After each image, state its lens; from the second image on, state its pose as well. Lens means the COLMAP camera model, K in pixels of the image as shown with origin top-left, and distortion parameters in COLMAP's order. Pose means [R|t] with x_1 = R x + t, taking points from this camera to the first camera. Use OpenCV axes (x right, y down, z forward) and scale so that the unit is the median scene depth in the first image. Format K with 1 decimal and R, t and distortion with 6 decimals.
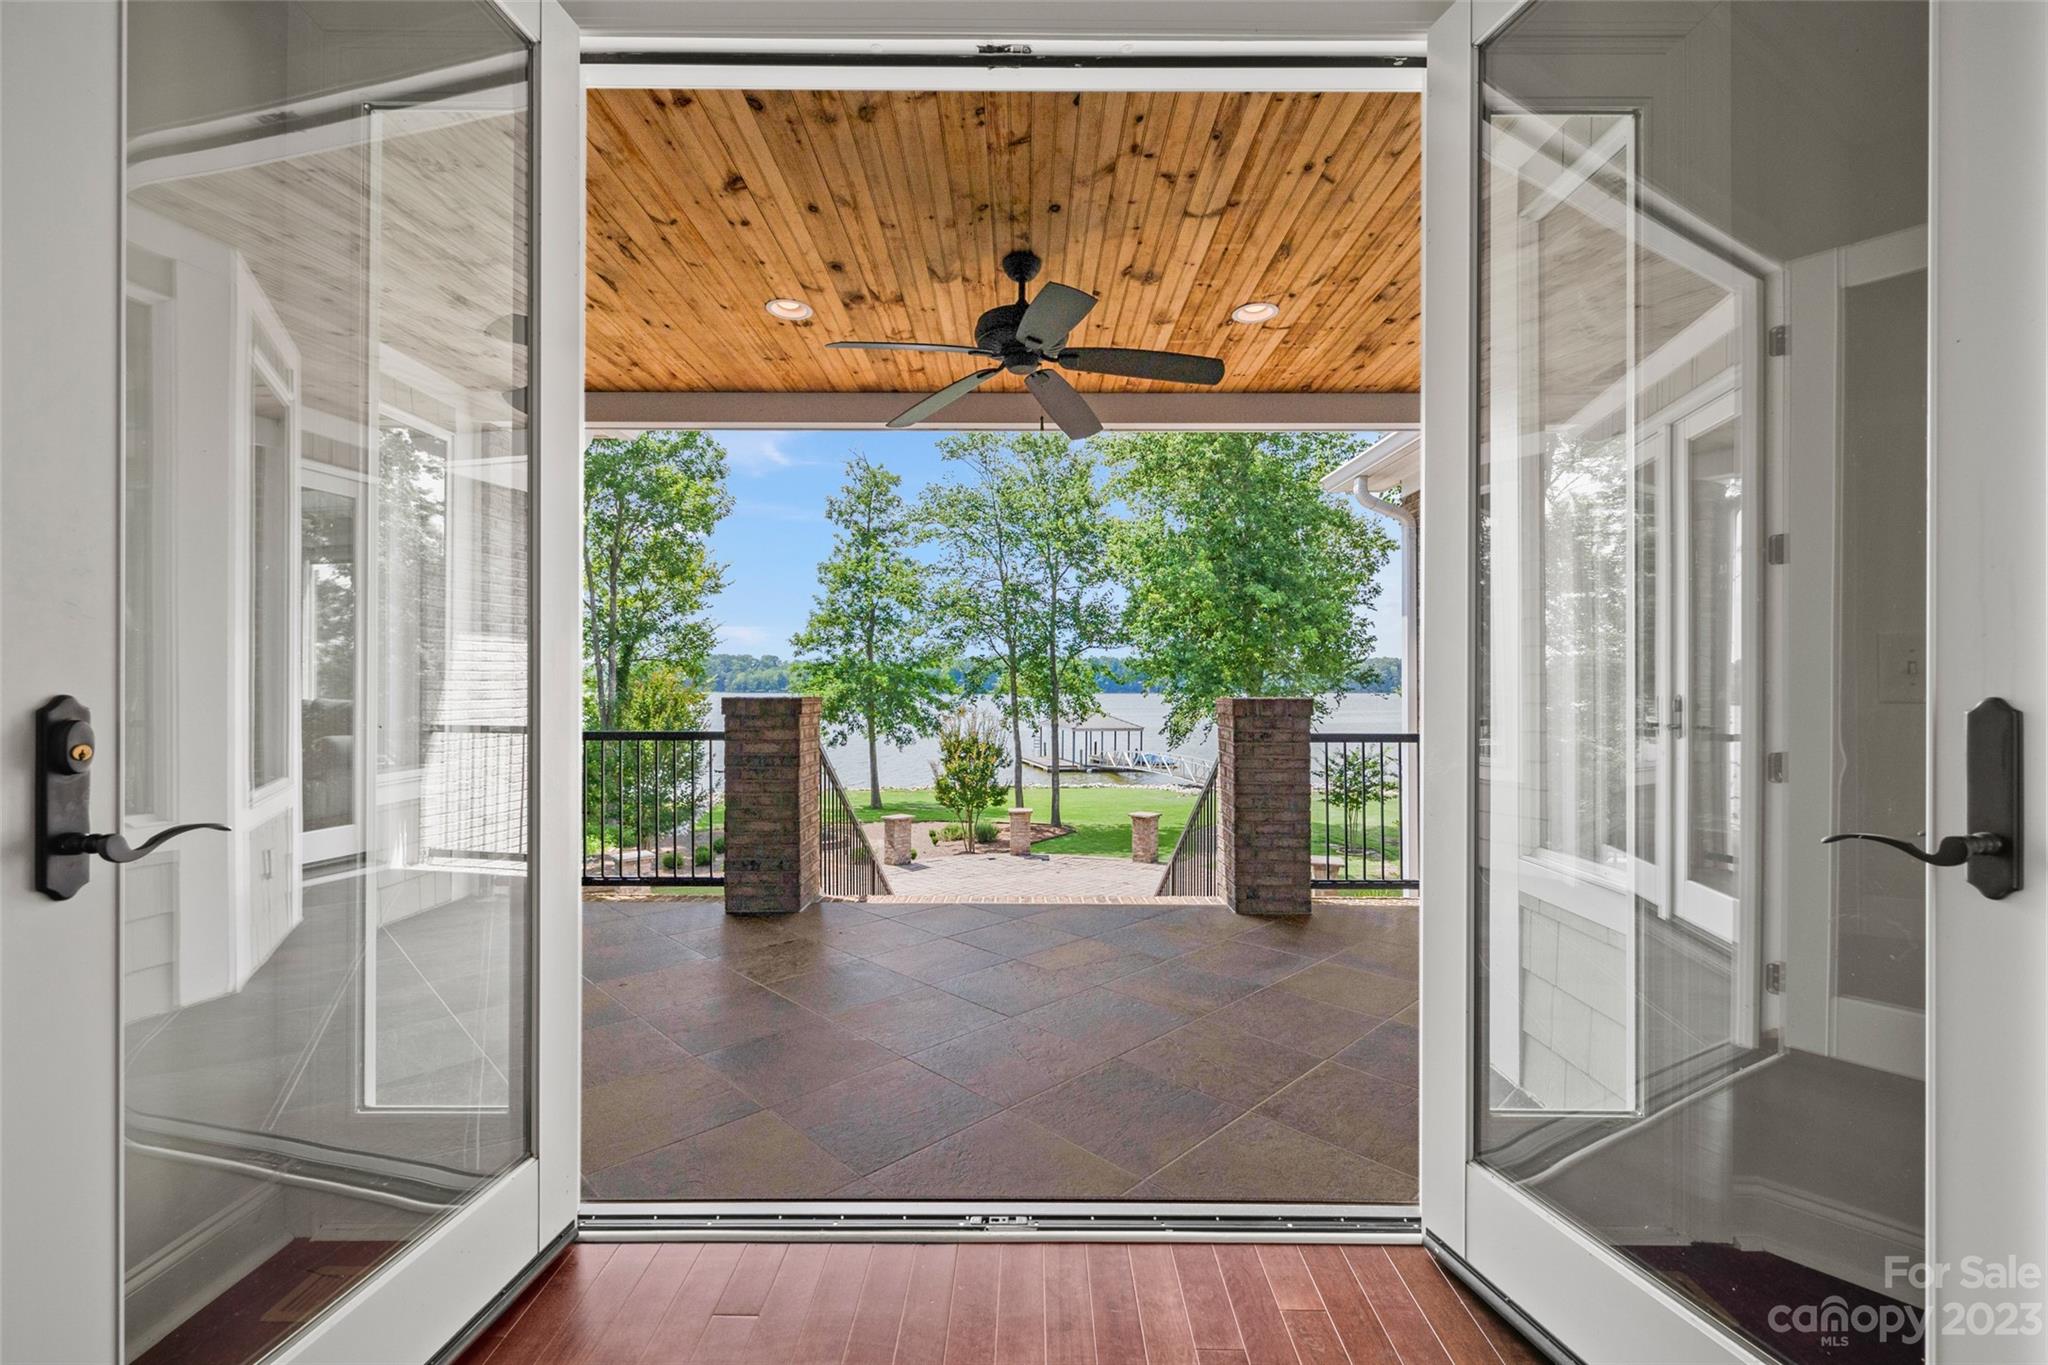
lens RADIAL K [[834.2, 0, 1019.4], [0, 834.2, 680.6], [0, 0, 1]] dist [-0.001633, 0.000748]
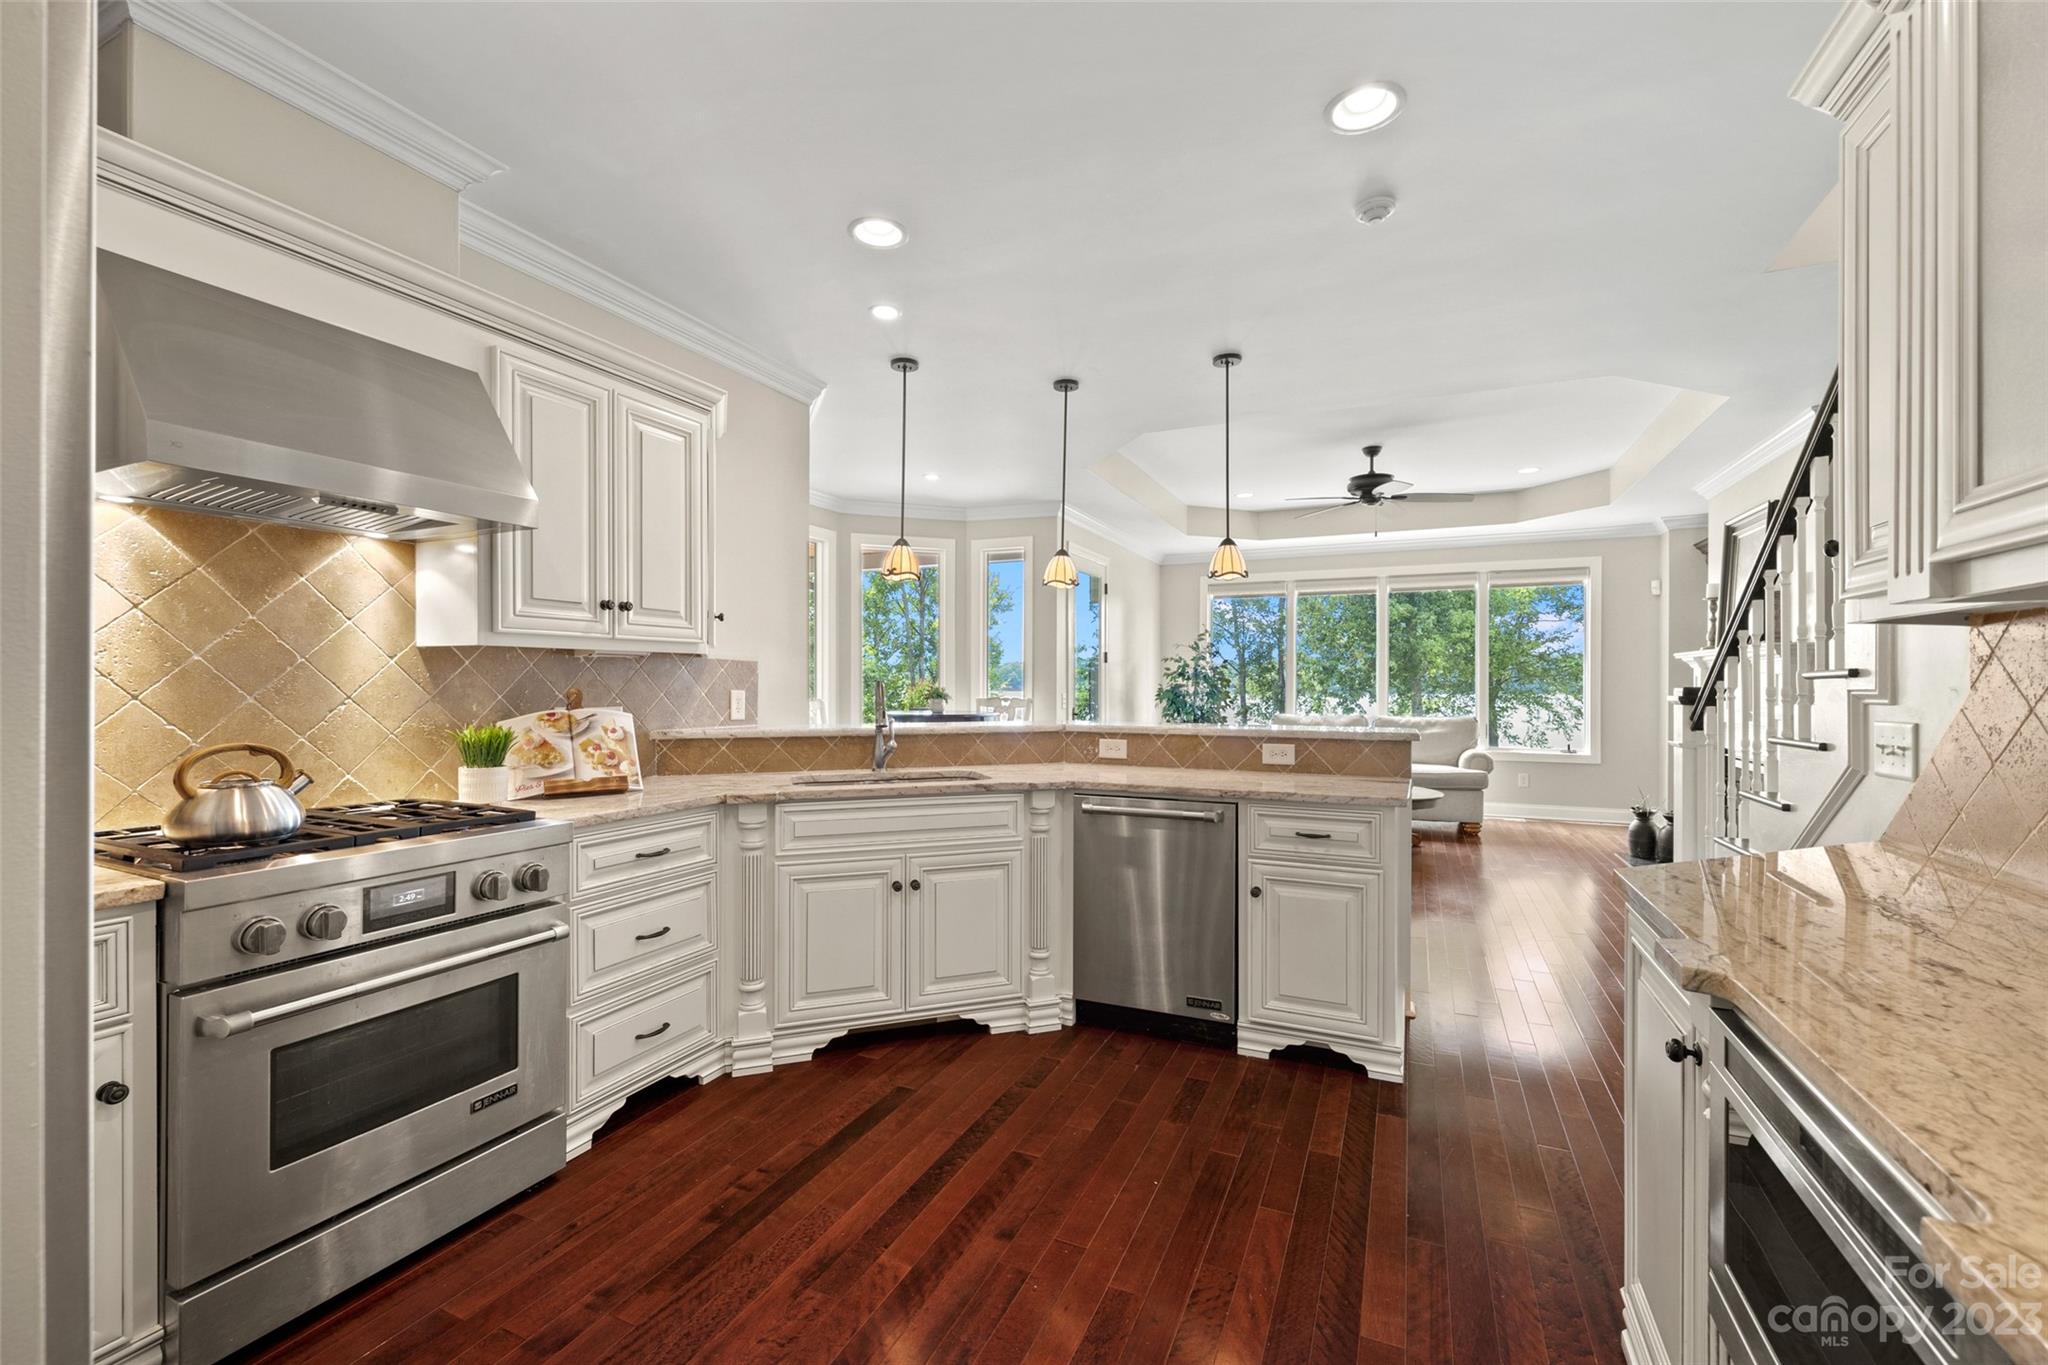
lens RADIAL K [[834.2, 0, 1029.2], [0, 834.2, 691.0], [0, 0, 1]] dist [-0.001633, 0.000748]
pose [[0.912315, 0.001256, -0.409488, 0.183543], [0.004412, 0.999907, 0.012897, -0.005969], [0.409466, -0.013573, 0.912224, -0.099991]]
